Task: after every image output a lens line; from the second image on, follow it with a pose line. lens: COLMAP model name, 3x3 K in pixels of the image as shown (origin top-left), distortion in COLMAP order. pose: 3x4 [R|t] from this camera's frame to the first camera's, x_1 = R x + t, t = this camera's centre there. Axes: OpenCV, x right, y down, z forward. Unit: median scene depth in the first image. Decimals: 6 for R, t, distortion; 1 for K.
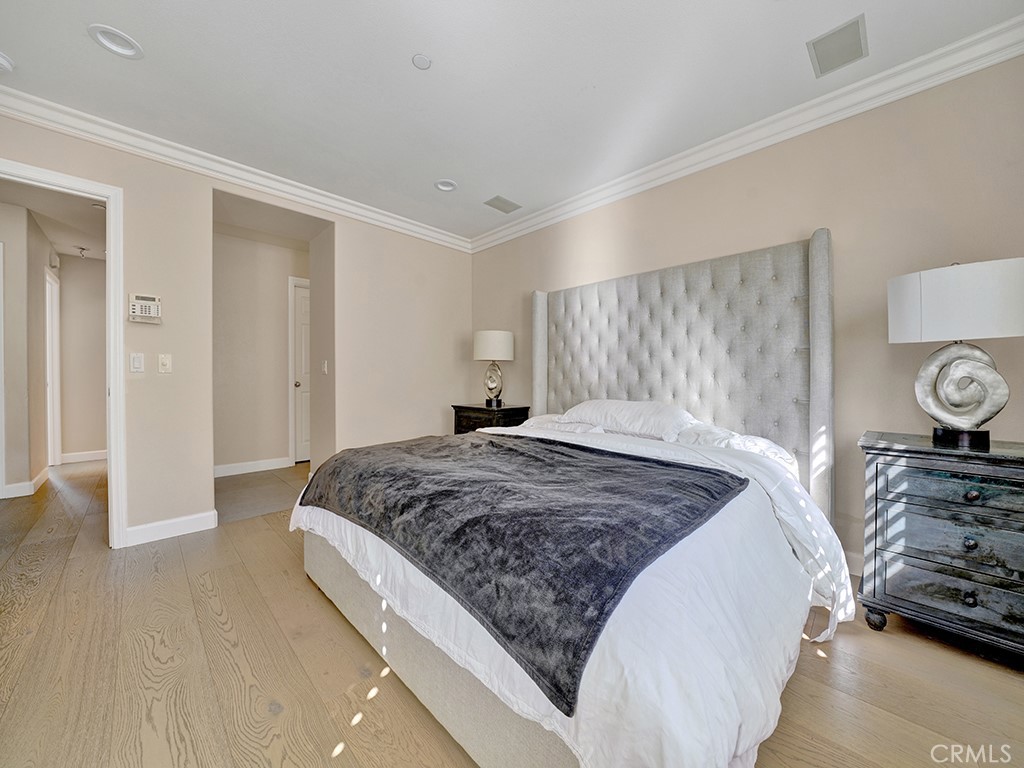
lens RADIAL K [[380.2, 0, 506.7], [0, 380.2, 380.6], [0, 0, 1]] dist [-0.022992, 0.002443]
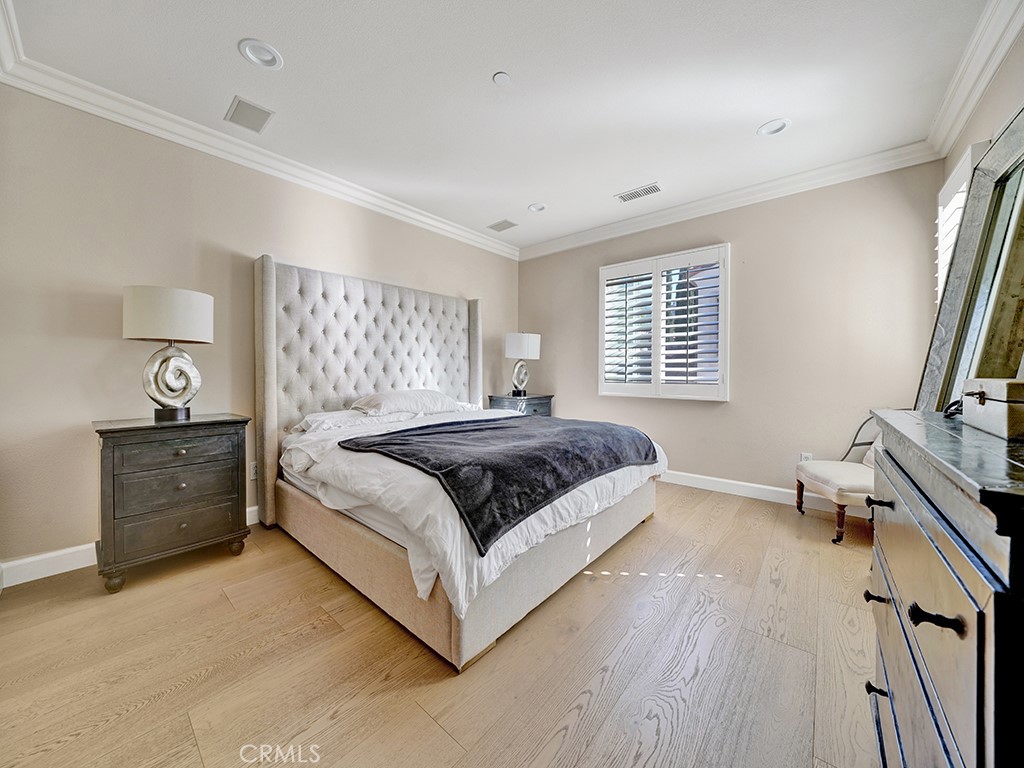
lens RADIAL K [[380.2, 0, 503.2], [0, 380.2, 381.3], [0, 0, 1]] dist [-0.022992, 0.002443]
pose [[-0.084520, -0.032613, 0.995888, -1.175077], [-0.000759, 0.999466, 0.032666, -0.021172], [-0.996422, 0.002005, -0.084499, 0.970850]]
